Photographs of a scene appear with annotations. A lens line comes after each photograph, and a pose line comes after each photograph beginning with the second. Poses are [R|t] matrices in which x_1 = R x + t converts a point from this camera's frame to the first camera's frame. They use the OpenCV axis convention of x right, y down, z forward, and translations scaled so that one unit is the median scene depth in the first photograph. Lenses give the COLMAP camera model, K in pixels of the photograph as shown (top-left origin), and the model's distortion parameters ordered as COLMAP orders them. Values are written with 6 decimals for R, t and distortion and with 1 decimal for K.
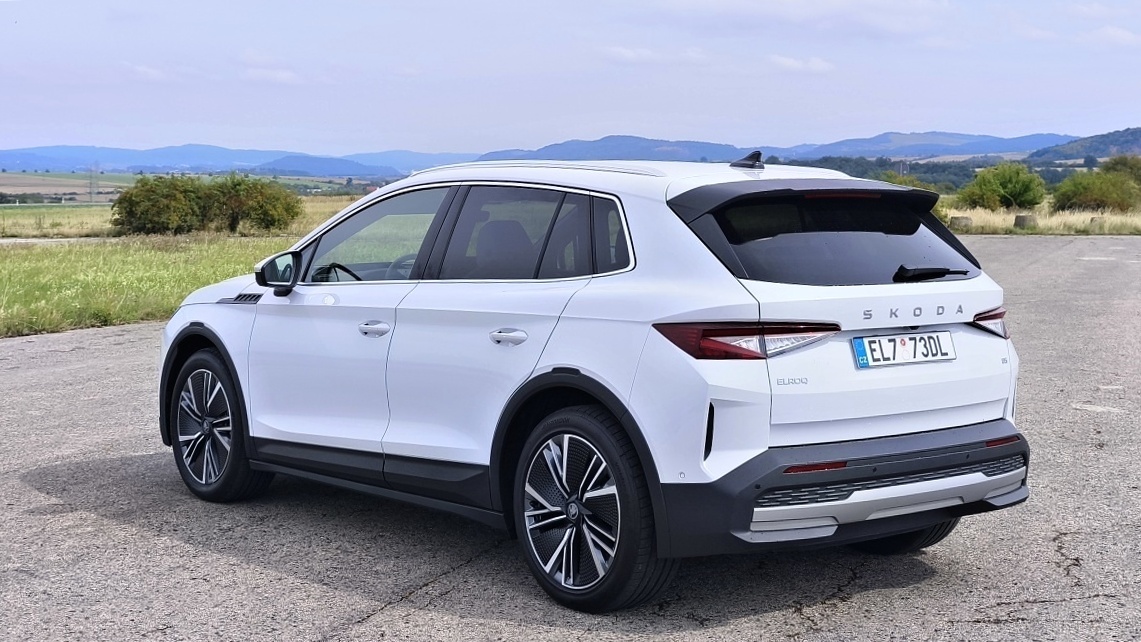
lens RADIAL K [[1772.8, 0, 570.5], [0, 1772.8, 321.0], [0, 0, 1]] dist [-0.011721, -0.034298]
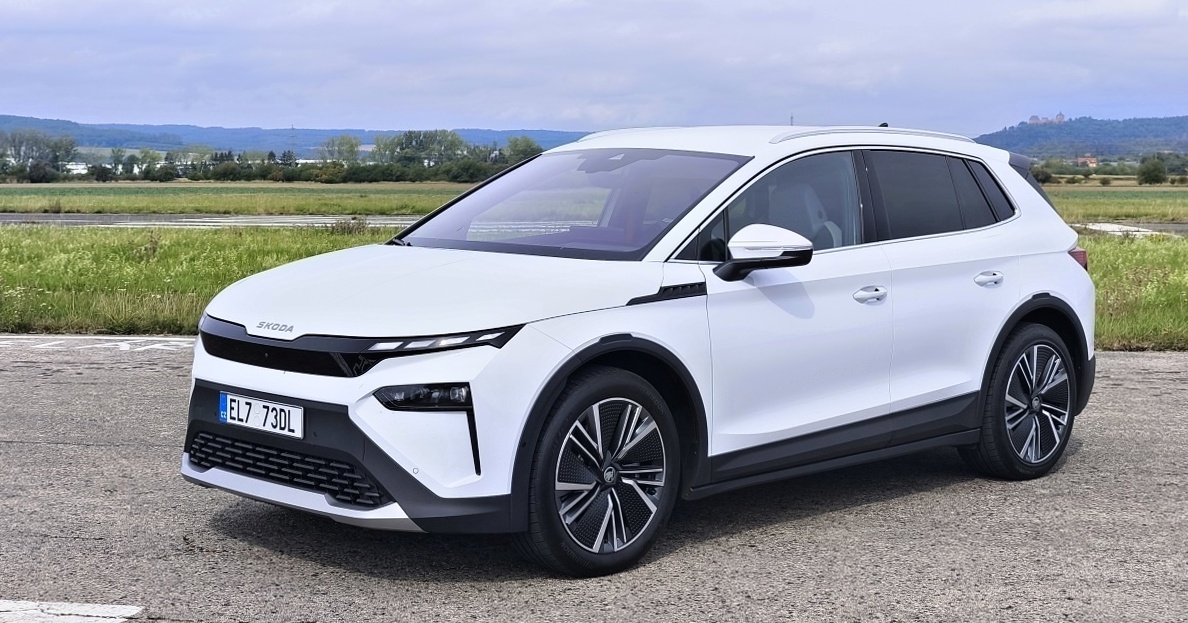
lens RADIAL K [[1785.1, 0, 594.0], [0, 1785.1, 311.5], [0, 0, 1]] dist [0.022837, -0.039674]
pose [[-0.092565, -0.099239, 0.990749, -1.231267], [0.059303, 0.992705, 0.104976, -0.113651], [-0.993939, 0.068471, -0.086004, 1.397601]]
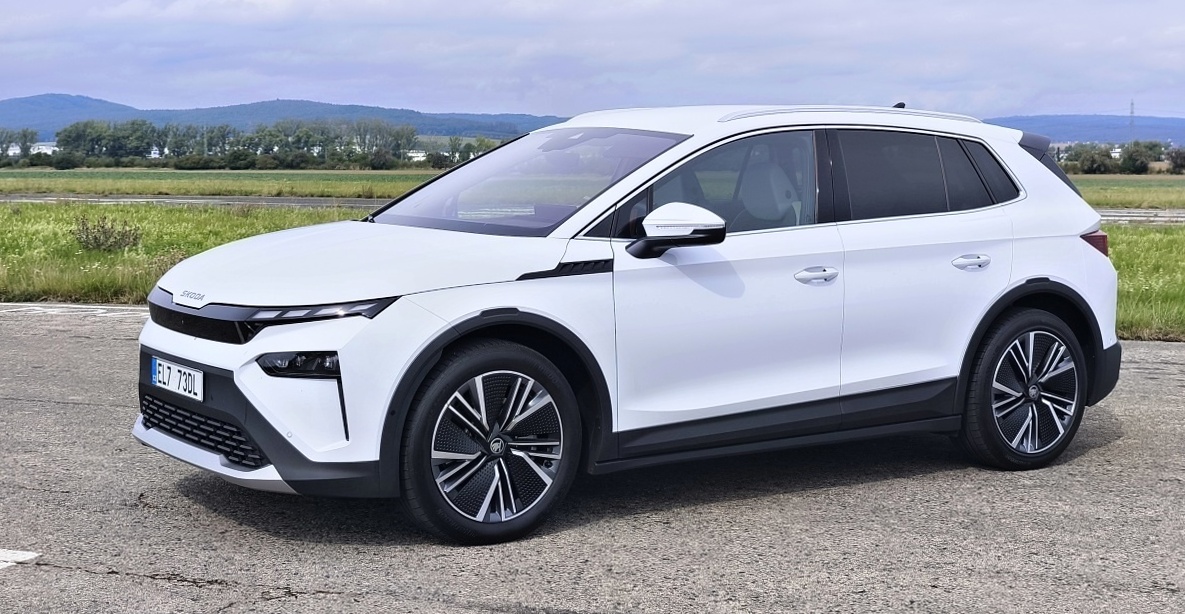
lens RADIAL K [[1781.9, 0, 592.5], [0, 1781.9, 307.0], [0, 0, 1]] dist [0.023664, 0.015111]
pose [[0.095629, -0.103240, 0.990049, -1.245267], [0.061014, 0.993345, 0.097690, -0.092848], [-0.993545, 0.051065, 0.101292, 1.152553]]
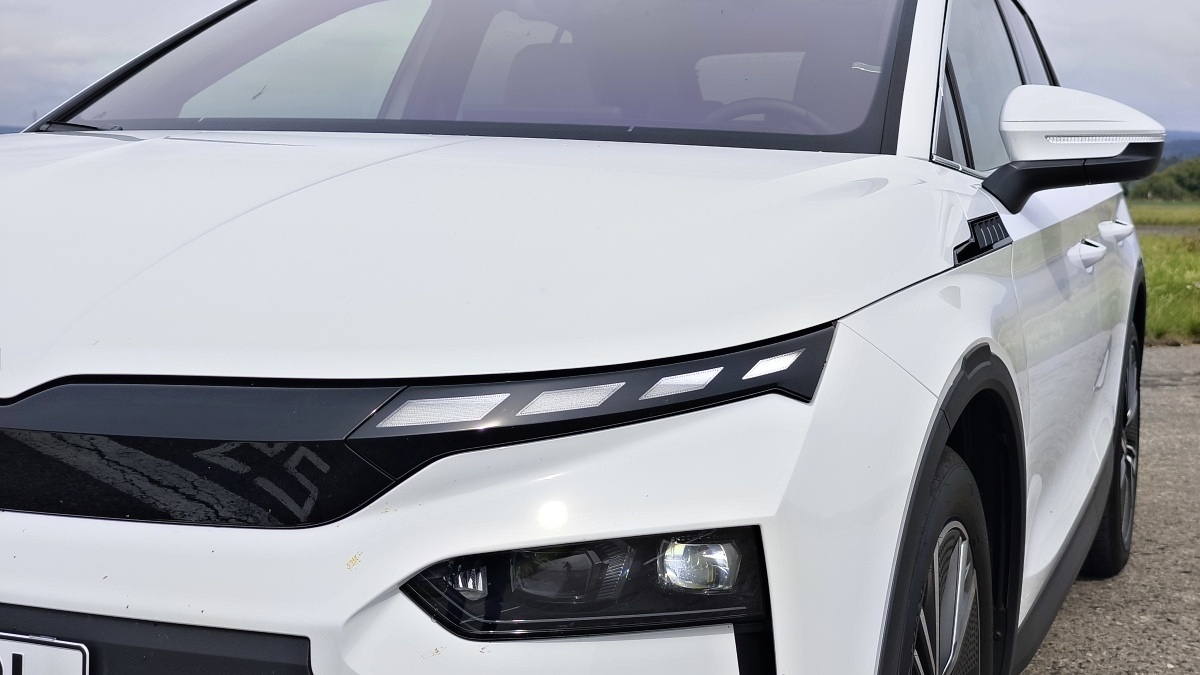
lens RADIAL K [[1864.4, 0, 600.0], [0, 1864.4, 337.5], [0, 0, 1]] dist [-0.011721, -0.034298]
pose [[-0.500808, -0.097856, 0.860009, -0.542444], [0.029992, 0.991030, 0.130229, -0.049096], [-0.865039, 0.091014, -0.493381, 1.538004]]
